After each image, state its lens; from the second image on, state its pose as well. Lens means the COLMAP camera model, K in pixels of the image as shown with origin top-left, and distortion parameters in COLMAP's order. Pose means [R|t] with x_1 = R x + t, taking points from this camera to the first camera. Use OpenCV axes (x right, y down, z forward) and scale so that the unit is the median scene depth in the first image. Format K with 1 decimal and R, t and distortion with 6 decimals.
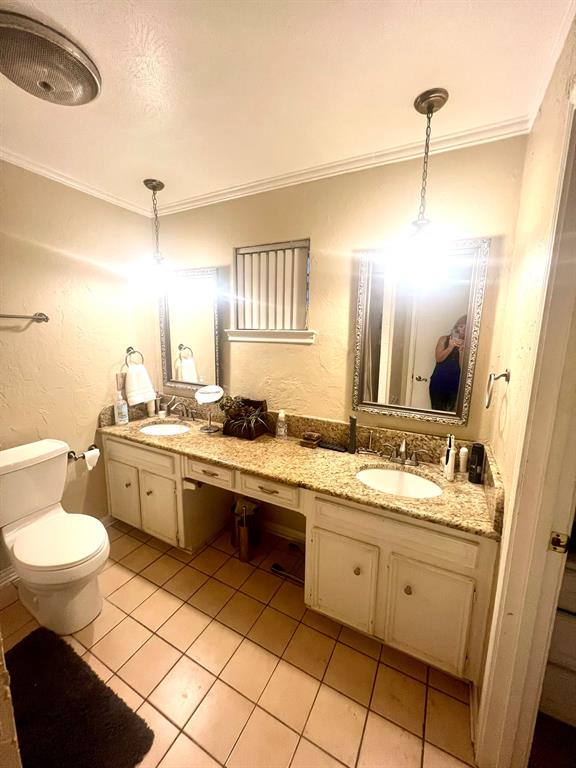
lens RADIAL K [[307.6, 0, 288.2], [0, 307.6, 382.8], [0, 0, 1]] dist [-0.003770, -0.000505]
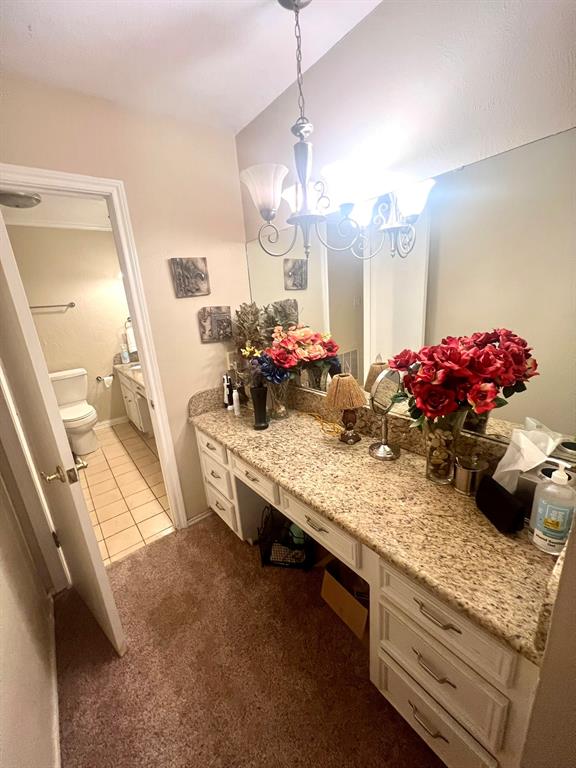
lens RADIAL K [[307.6, 0, 287.5], [0, 307.6, 383.8], [0, 0, 1]] dist [-0.003770, -0.000505]
pose [[0.915846, 0.027389, -0.400594, 1.072864], [0.020609, 0.993150, 0.115018, 0.075253], [0.401000, -0.113595, 0.909008, -0.233438]]
